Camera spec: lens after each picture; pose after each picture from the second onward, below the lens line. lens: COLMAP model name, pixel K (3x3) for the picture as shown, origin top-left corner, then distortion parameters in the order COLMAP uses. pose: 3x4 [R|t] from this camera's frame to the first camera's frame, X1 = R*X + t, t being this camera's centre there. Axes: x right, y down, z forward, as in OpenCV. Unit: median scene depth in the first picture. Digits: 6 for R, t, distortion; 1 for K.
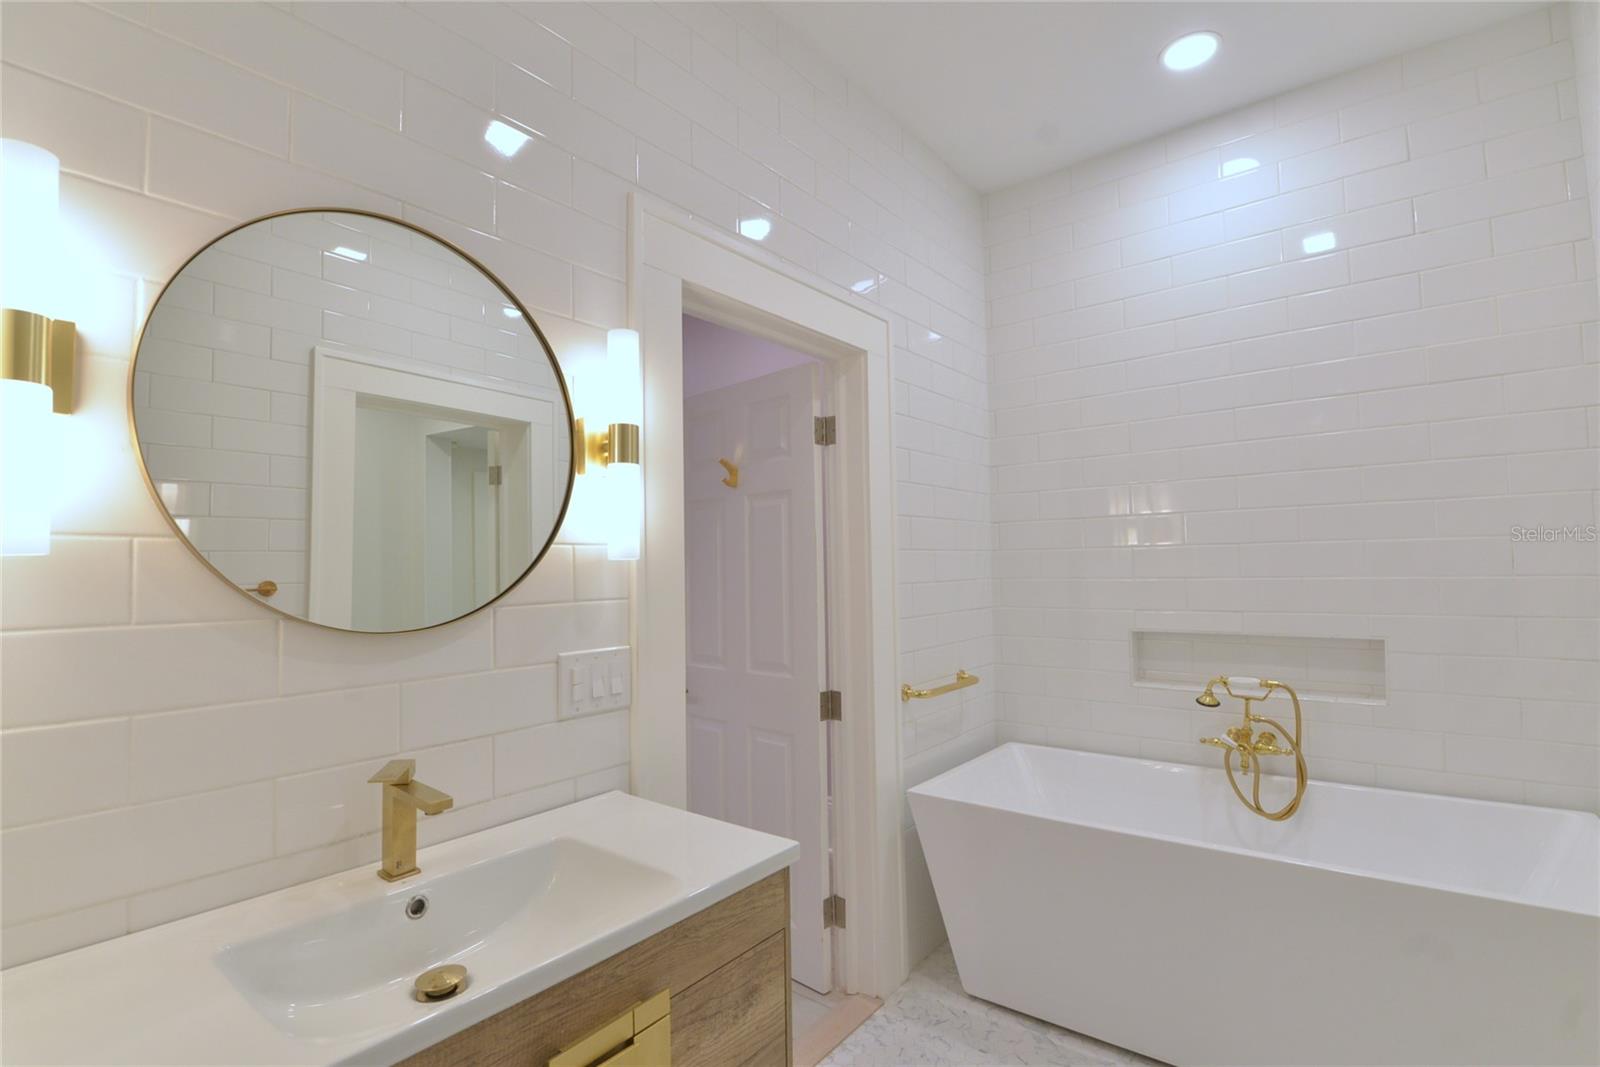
lens RADIAL K [[742.8, 0, 800.0], [0, 742.8, 533.5], [0, 0, 1]] dist [-0.000101, -0.014765]
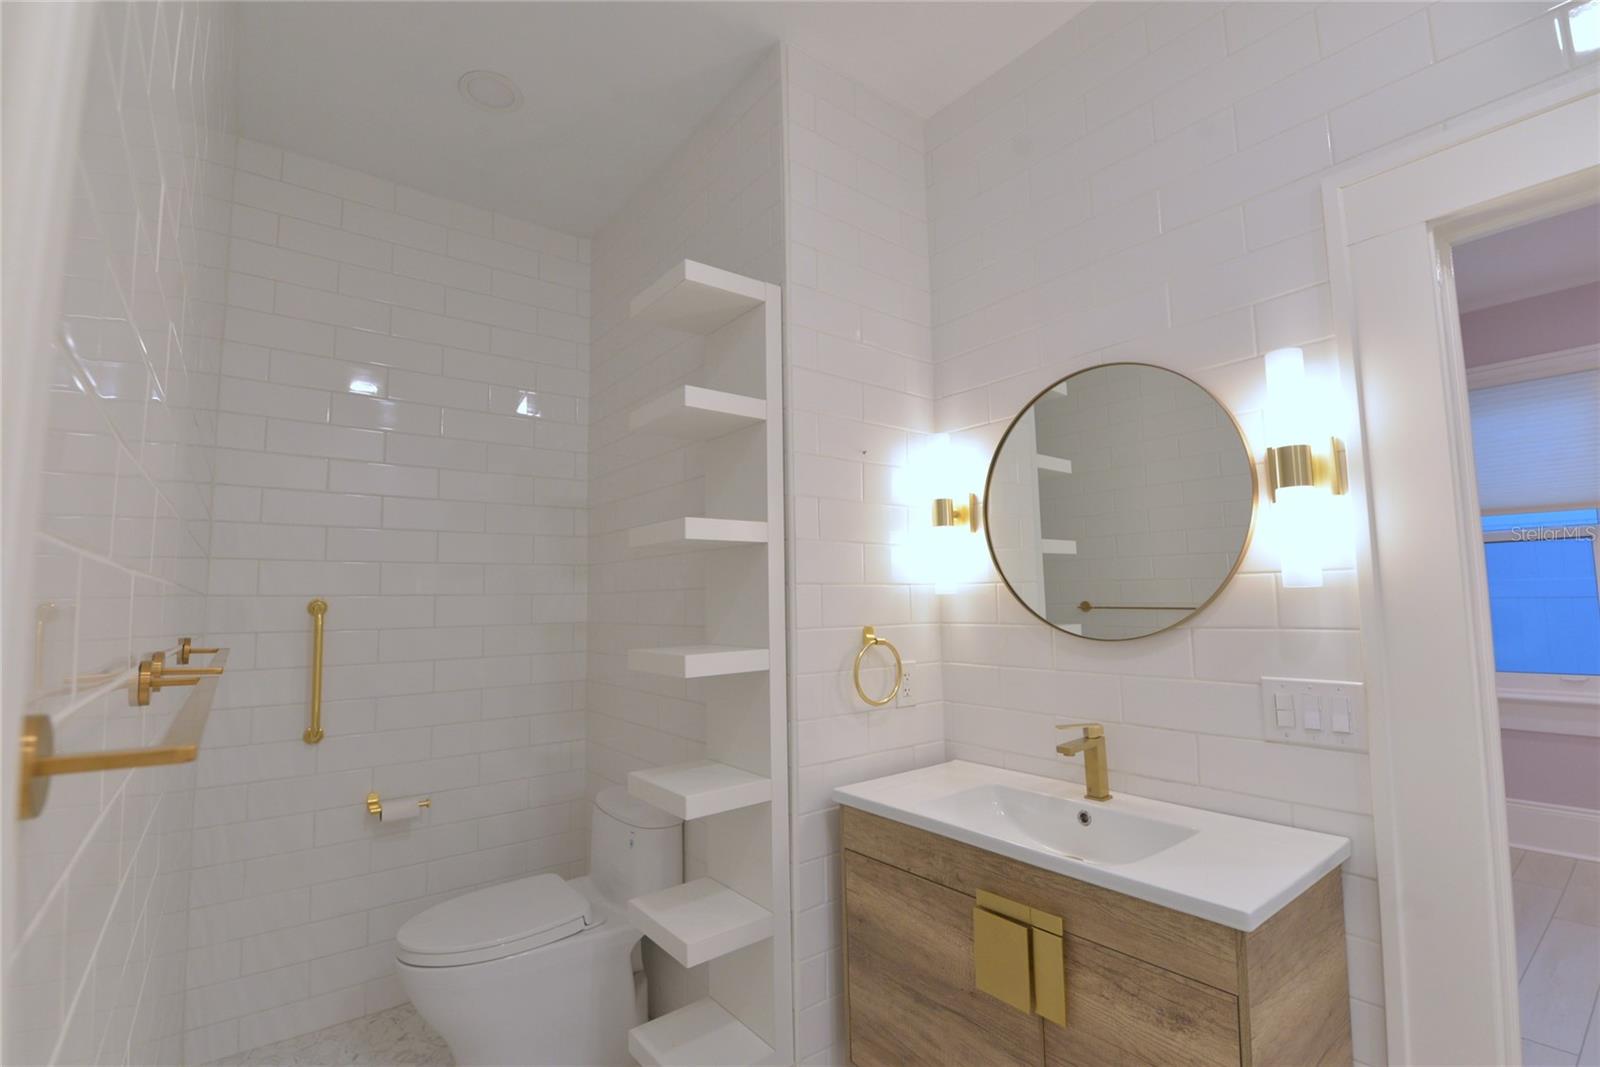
lens RADIAL K [[742.8, 0, 800.0], [0, 742.8, 533.5], [0, 0, 1]] dist [-0.000101, -0.014765]
pose [[-0.248461, -0.067404, -0.966294, 0.944371], [0.067590, 0.993938, -0.086711, 0.006333], [0.966281, -0.086856, -0.242399, 0.686671]]
